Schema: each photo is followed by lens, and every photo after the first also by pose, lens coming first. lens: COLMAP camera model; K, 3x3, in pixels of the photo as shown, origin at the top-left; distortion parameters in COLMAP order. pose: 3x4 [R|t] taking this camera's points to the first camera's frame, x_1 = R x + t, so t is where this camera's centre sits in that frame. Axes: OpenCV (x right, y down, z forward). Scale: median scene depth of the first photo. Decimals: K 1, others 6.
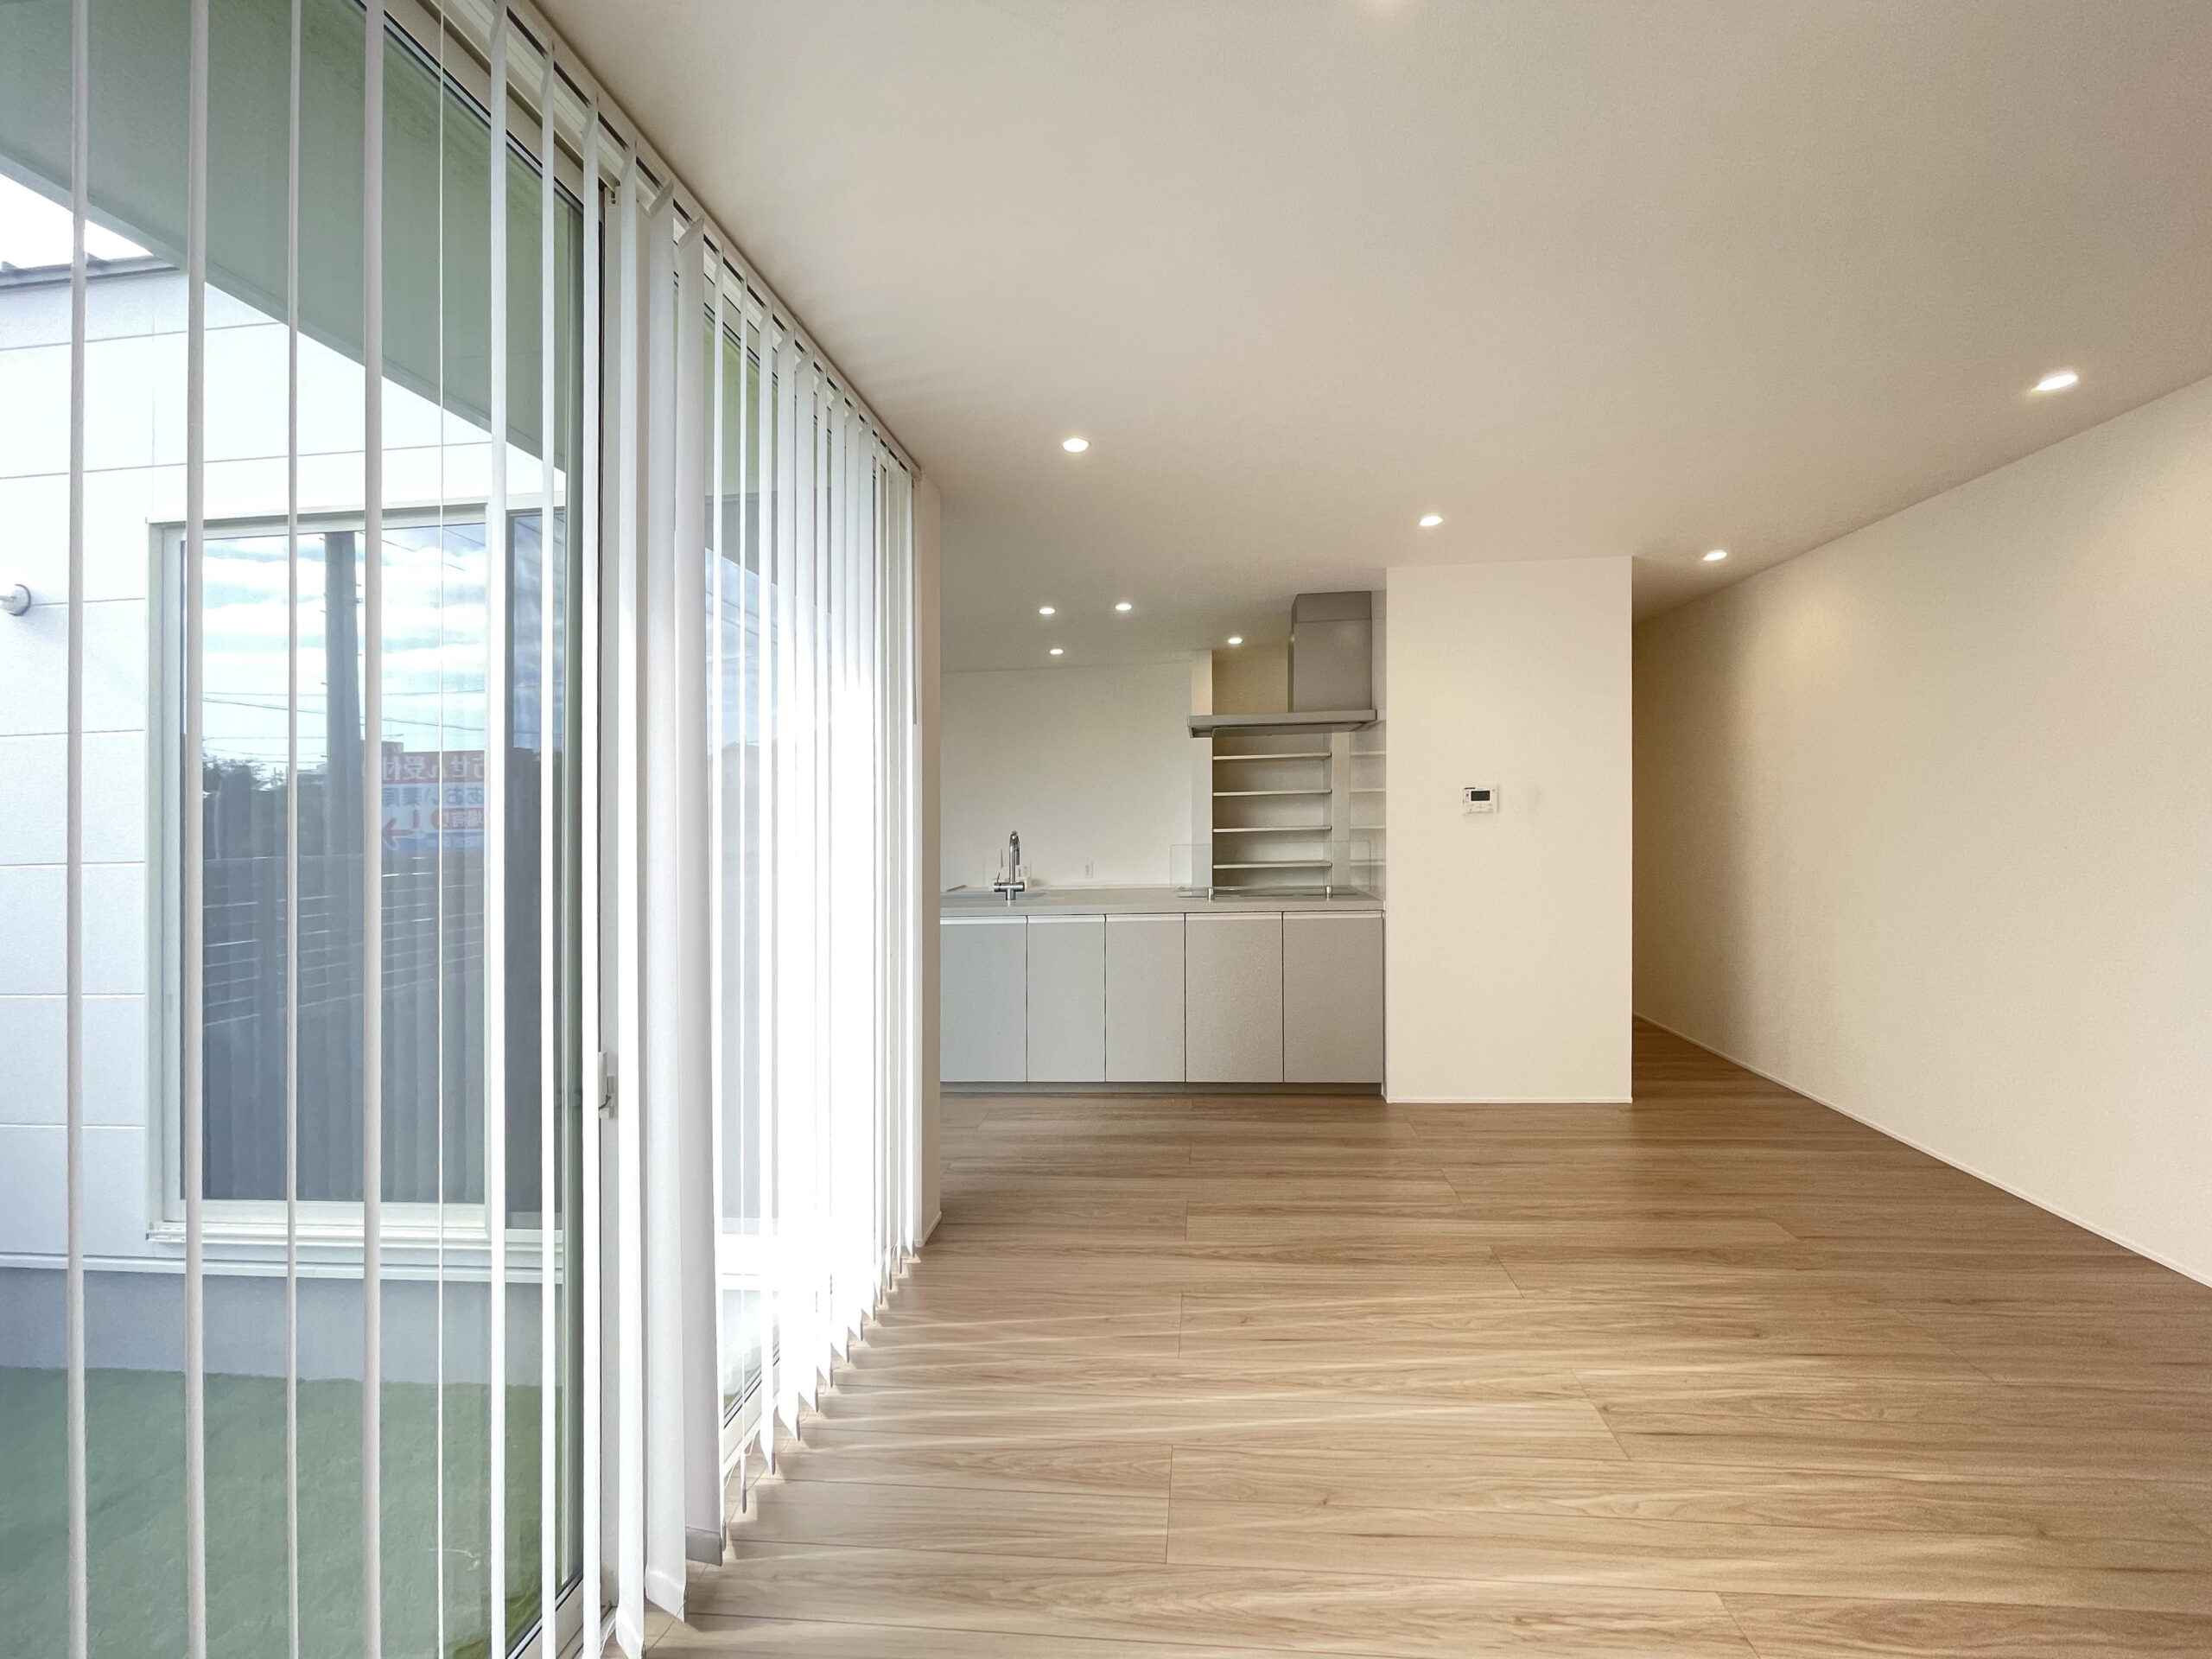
lens RADIAL K [[884.9, 0, 1106.0], [0, 884.9, 829.5], [0, 0, 1]] dist [0.001121, 0.000535]
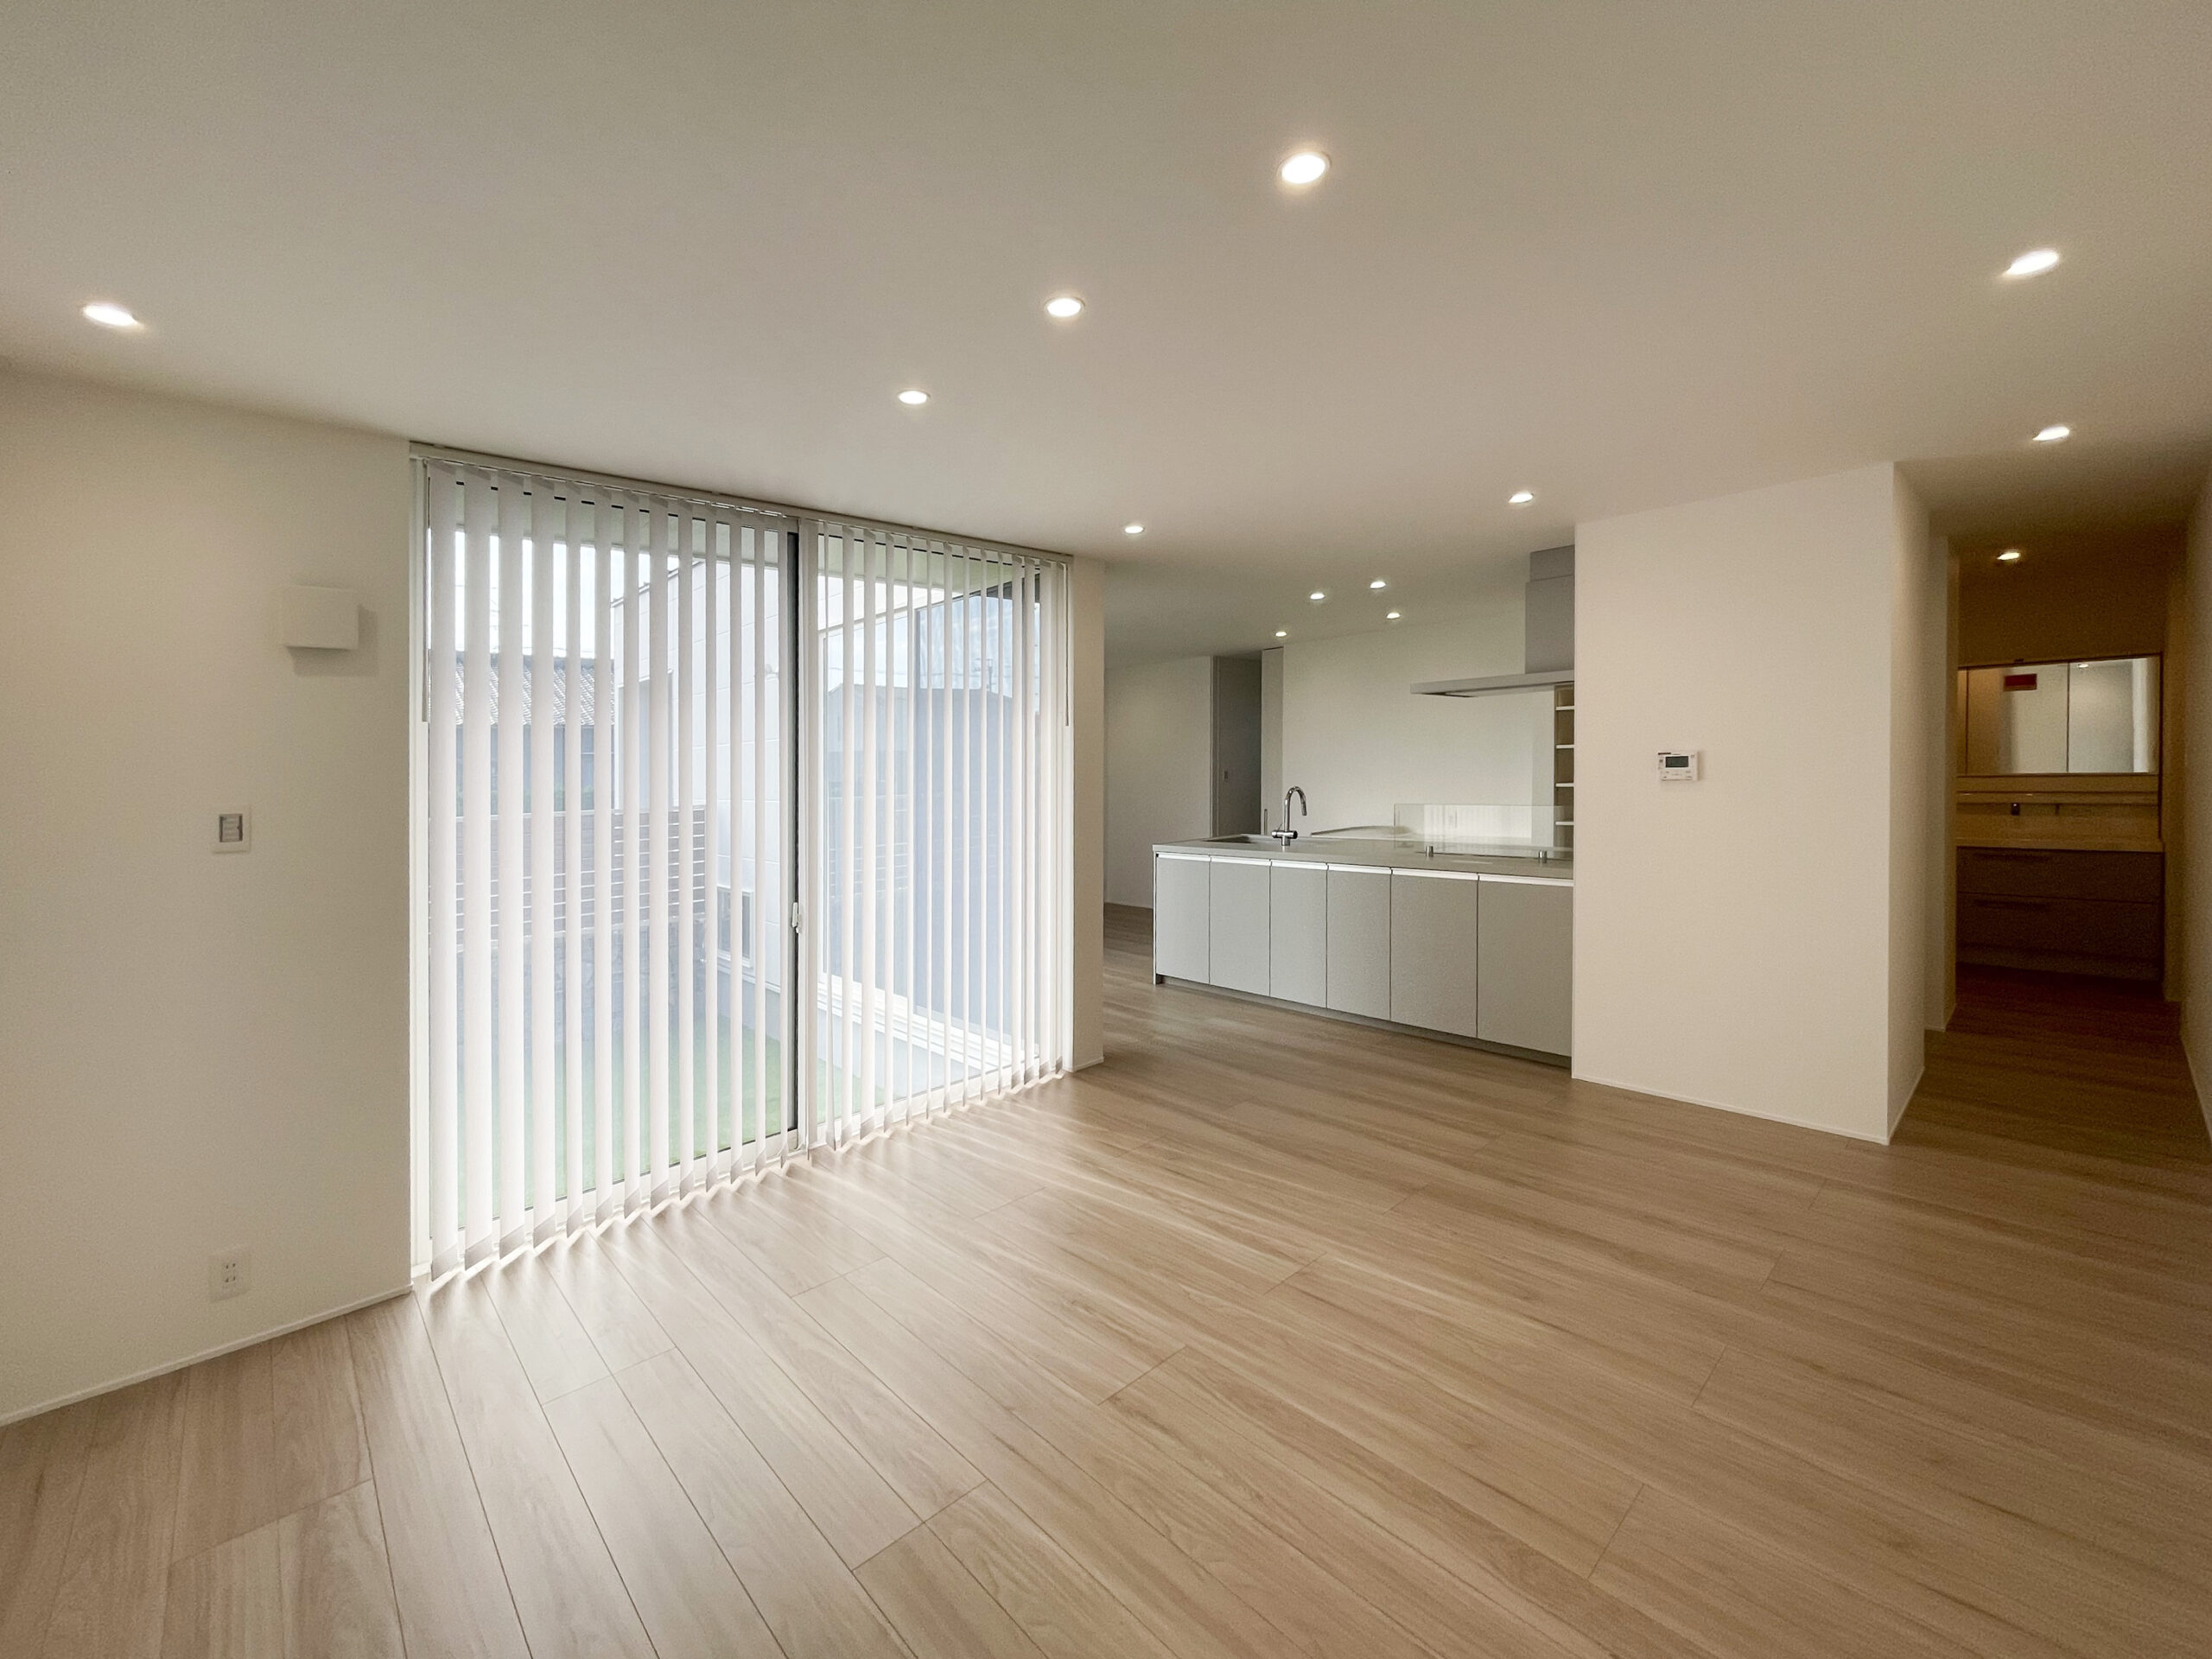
lens RADIAL K [[901.4, 0, 1104.8], [0, 901.4, 764.9], [0, 0, 1]] dist [0.000221, 0.000111]
pose [[0.749288, 0.000226, -0.662244, 0.806832], [0.005076, 0.999969, 0.006085, -0.059336], [0.662225, -0.007921, 0.749263, -0.105786]]
